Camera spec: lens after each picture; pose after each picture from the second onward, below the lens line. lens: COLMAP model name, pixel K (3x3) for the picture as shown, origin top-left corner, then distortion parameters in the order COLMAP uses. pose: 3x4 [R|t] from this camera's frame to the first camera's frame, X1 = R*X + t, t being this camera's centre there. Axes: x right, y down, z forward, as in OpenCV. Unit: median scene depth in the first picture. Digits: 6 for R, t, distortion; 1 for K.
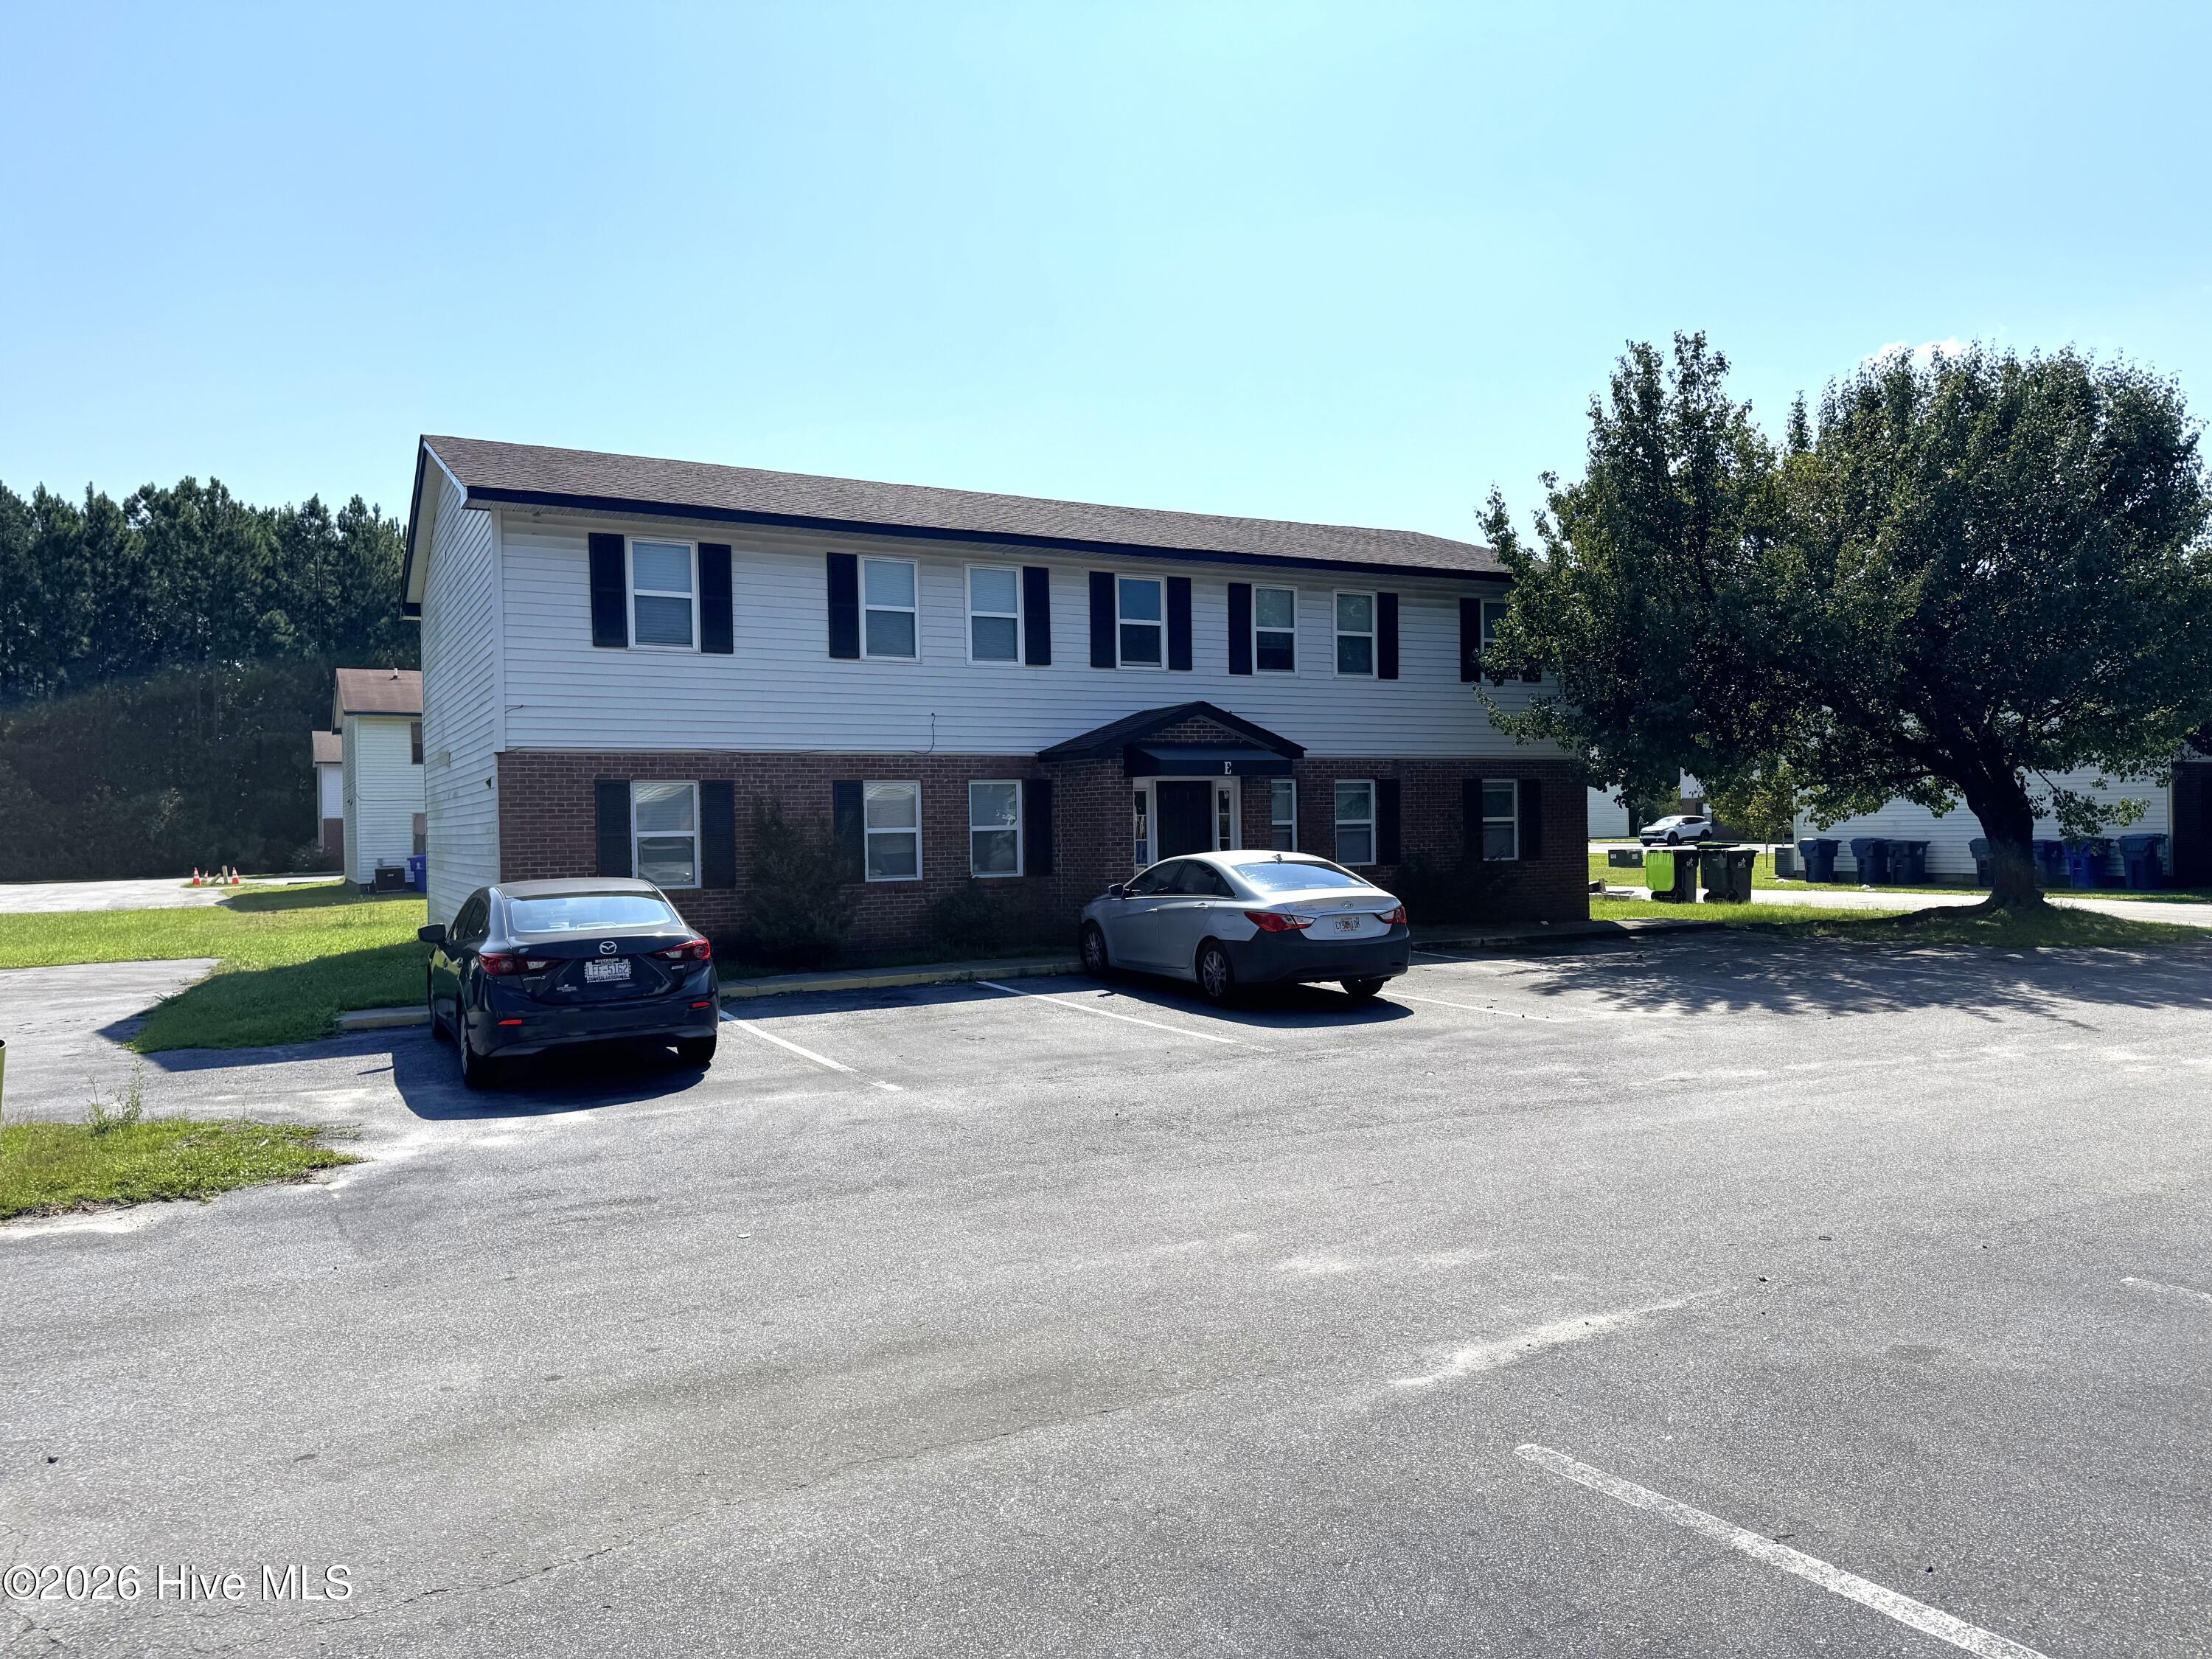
lens RADIAL K [[1693.8, 0, 1107.0], [0, 1693.8, 787.8], [0, 0, 1]] dist [-0.013691, -0.007268]
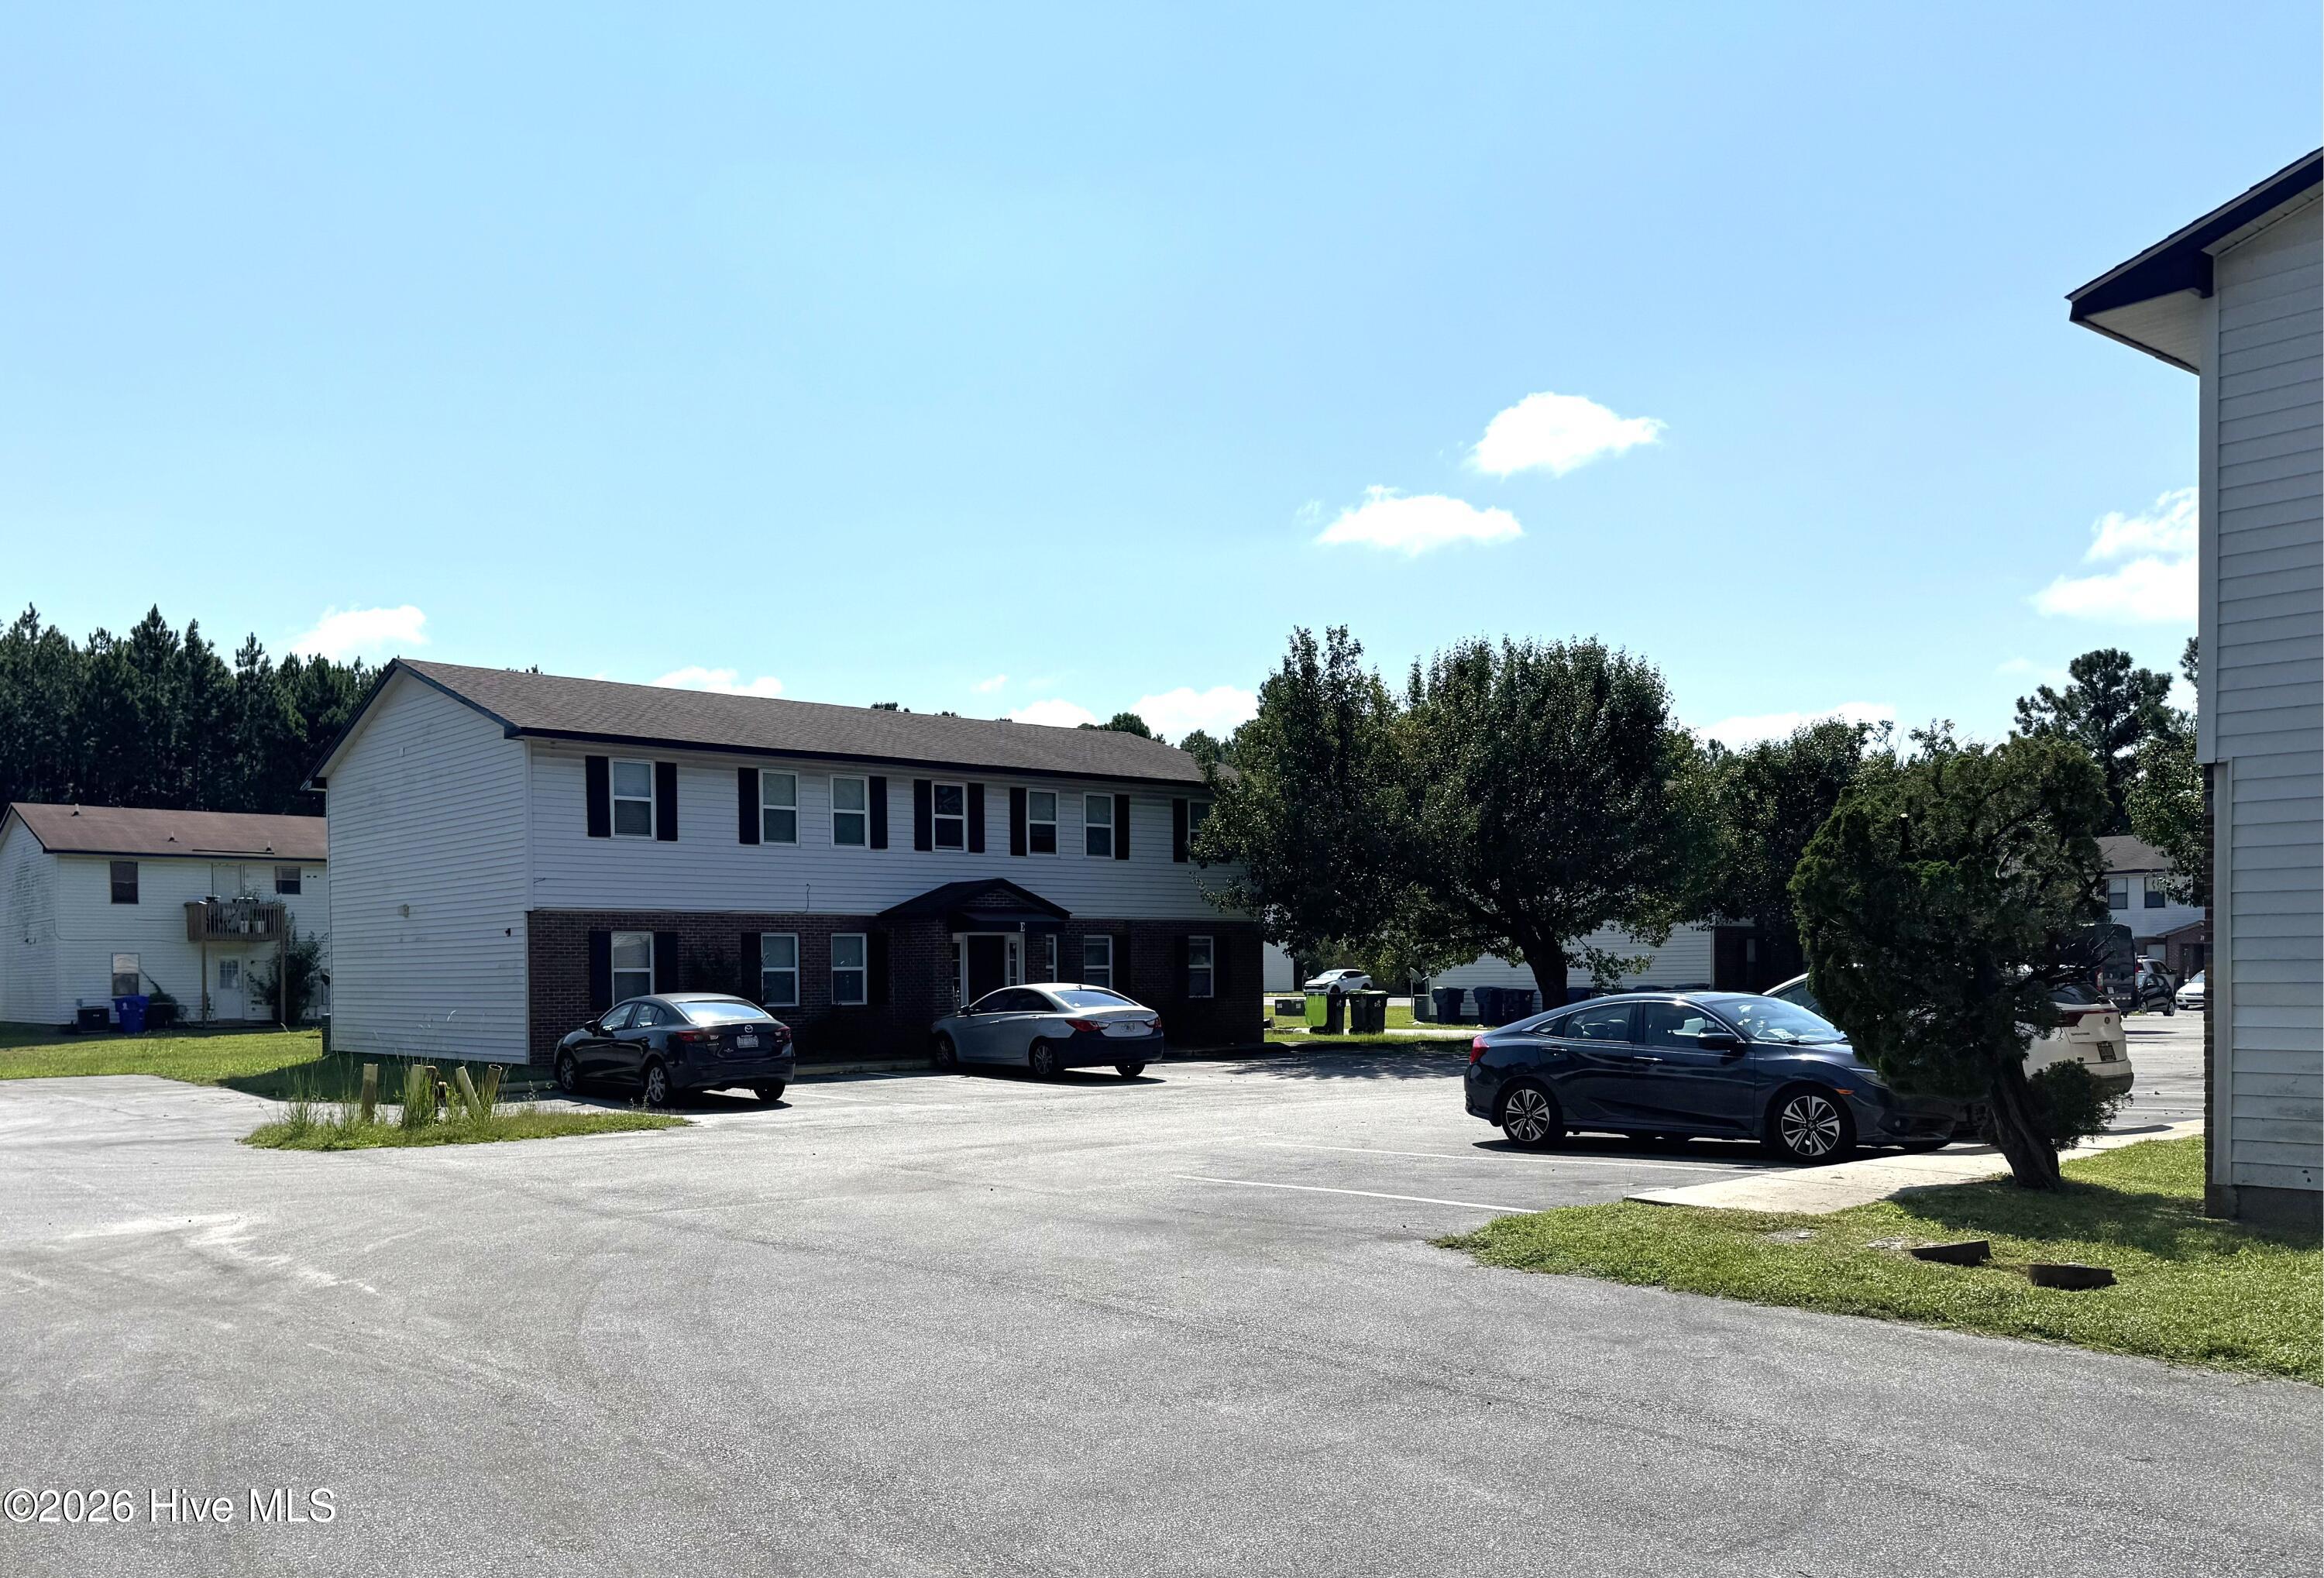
lens RADIAL K [[2175.9, 0, 1162.0], [0, 2175.9, 789.0], [0, 0, 1]] dist [0.246911, -1.099848]
pose [[0.971545, 0.027014, 0.235311, -0.231063], [-0.011244, 0.997615, -0.068106, -0.003394], [-0.236590, 0.063522, 0.969531, -0.750984]]
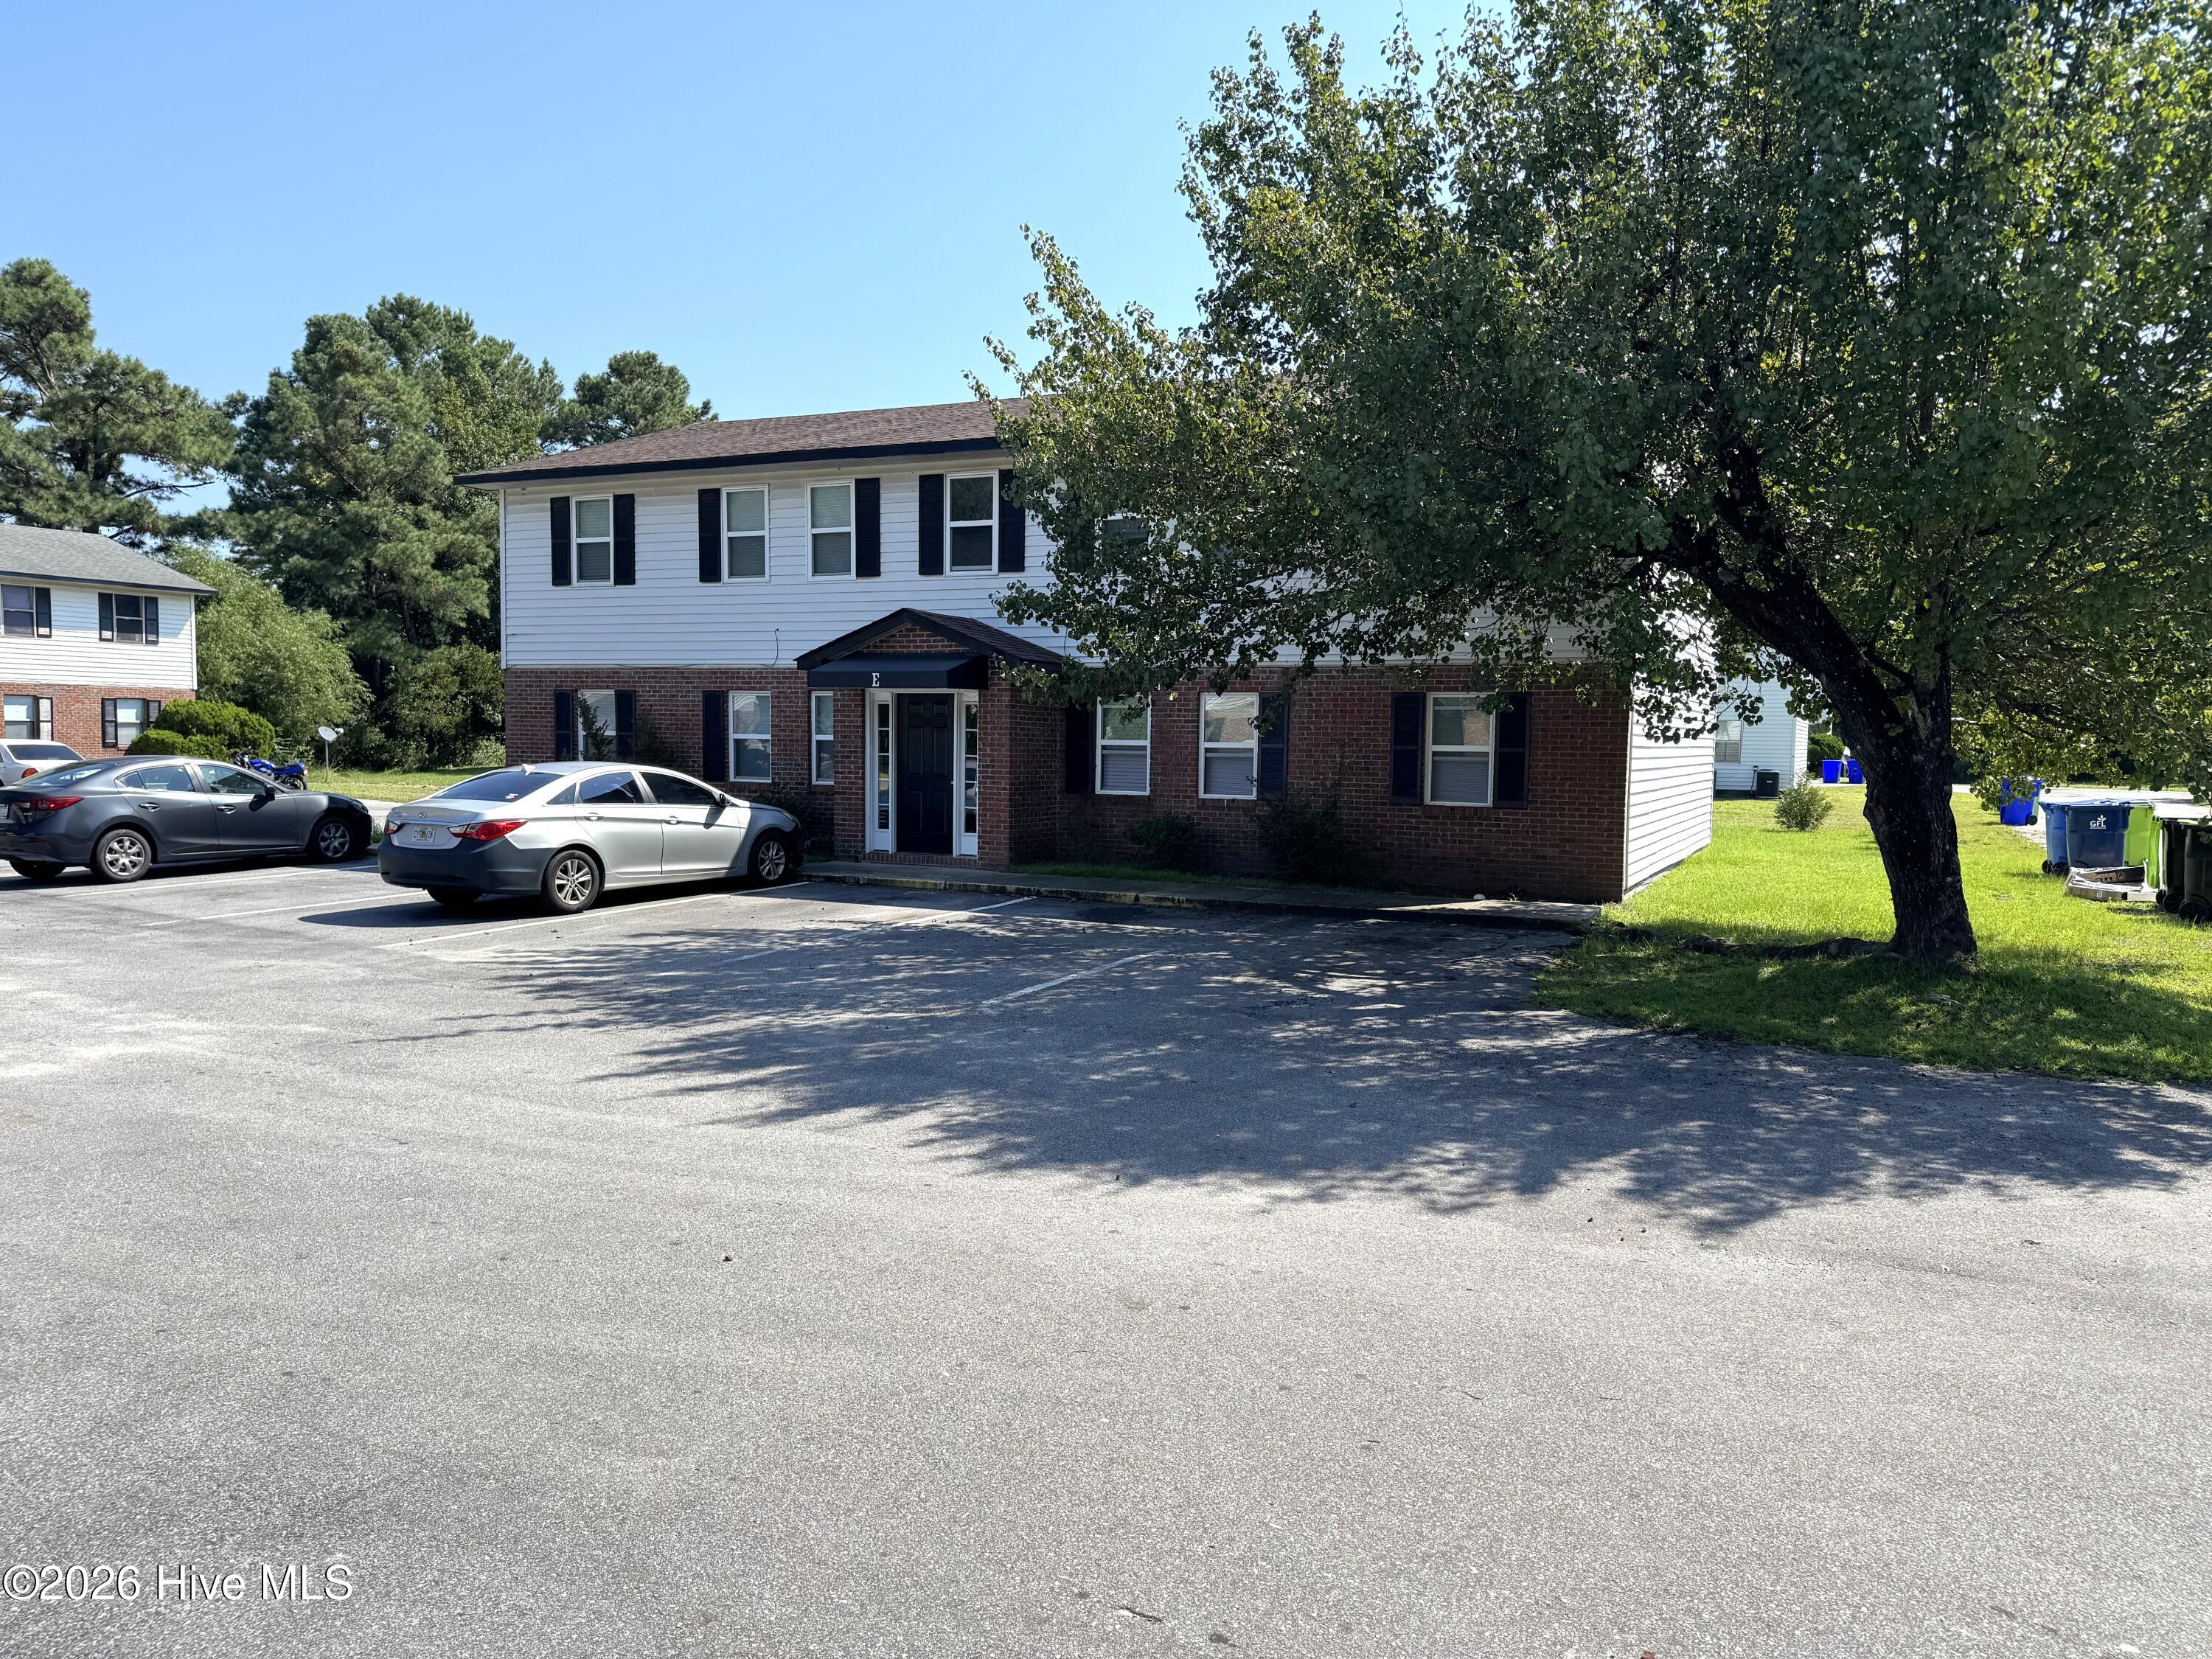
lens RADIAL K [[1693.8, 0, 1107.0], [0, 1693.8, 787.8], [0, 0, 1]] dist [-0.013691, -0.007268]
pose [[0.535284, 0.053588, -0.842970, 0.877183], [-0.010233, 0.998324, 0.056966, -0.006383], [0.844610, -0.021867, 0.534935, 0.572943]]
